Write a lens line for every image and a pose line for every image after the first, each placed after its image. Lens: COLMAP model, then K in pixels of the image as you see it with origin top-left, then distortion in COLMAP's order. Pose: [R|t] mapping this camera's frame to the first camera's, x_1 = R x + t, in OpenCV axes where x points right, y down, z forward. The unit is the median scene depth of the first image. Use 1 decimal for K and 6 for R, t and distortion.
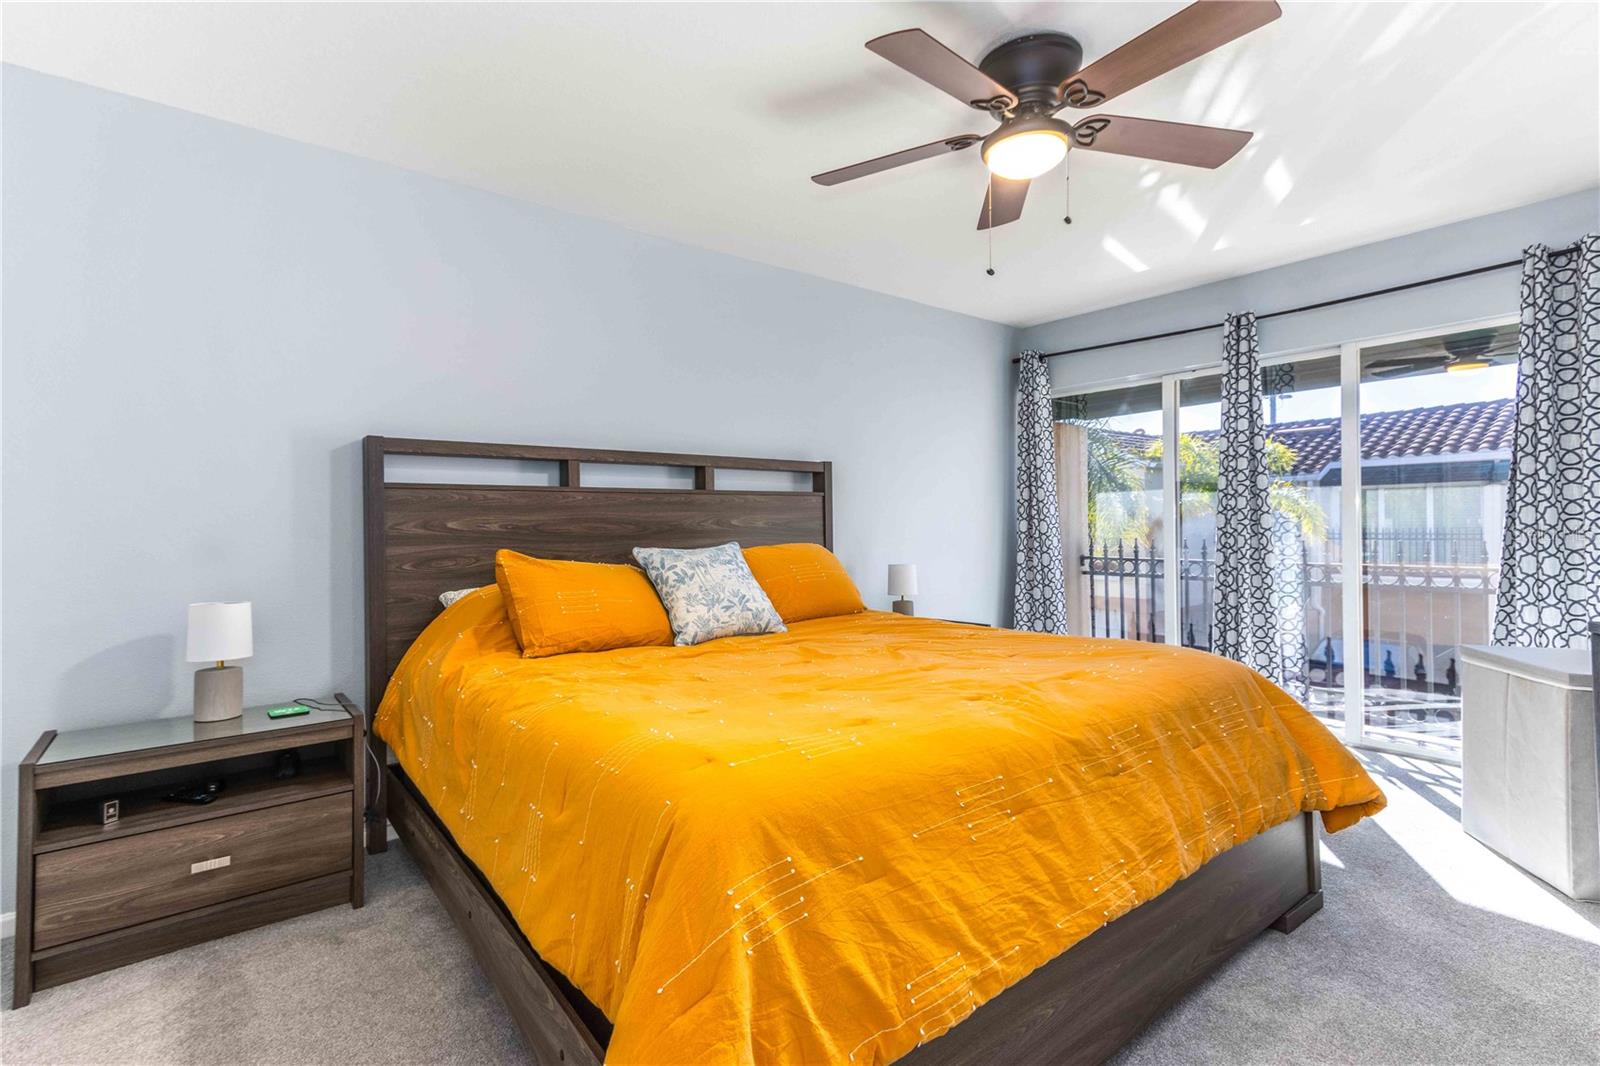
lens RADIAL K [[751.5, 0, 795.0], [0, 751.5, 522.8], [0, 0, 1]] dist [0.023823, -0.000544]
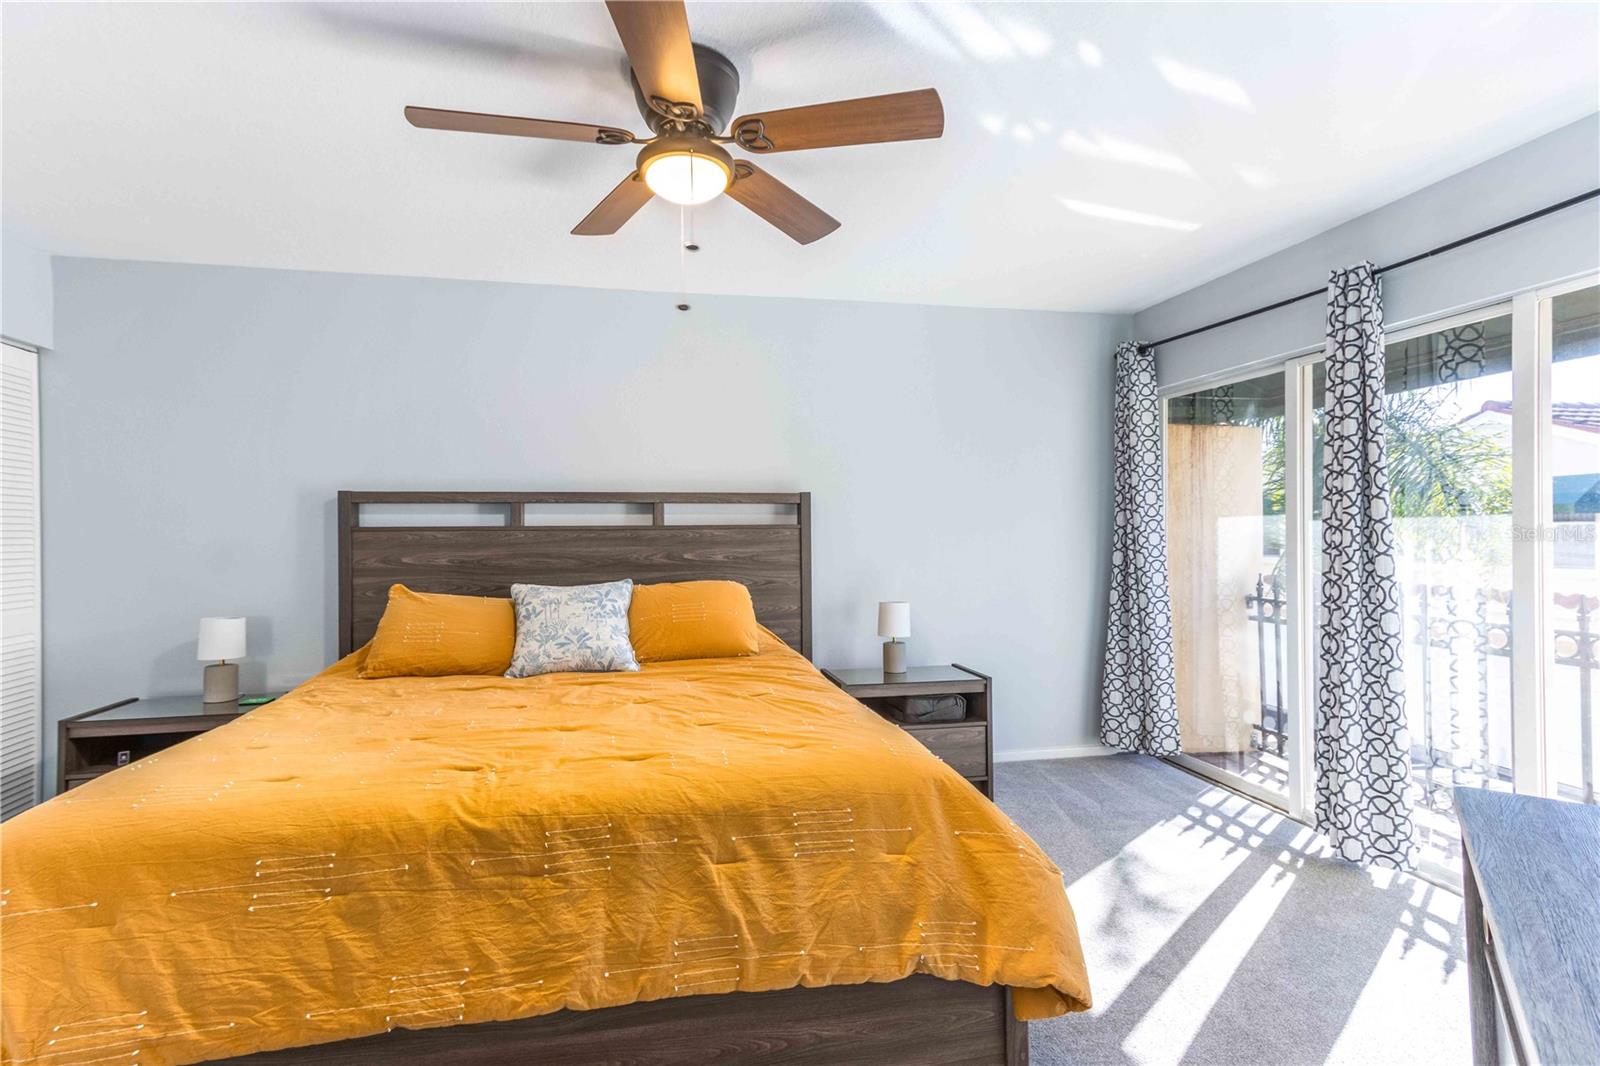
lens RADIAL K [[751.5, 0, 793.1], [0, 751.5, 530.9], [0, 0, 1]] dist [0.023823, -0.000544]
pose [[0.887915, 0.004802, -0.459983, 0.558461], [-0.002626, 0.999982, 0.005369, -0.043931], [0.460000, -0.003559, 0.887912, 0.167030]]
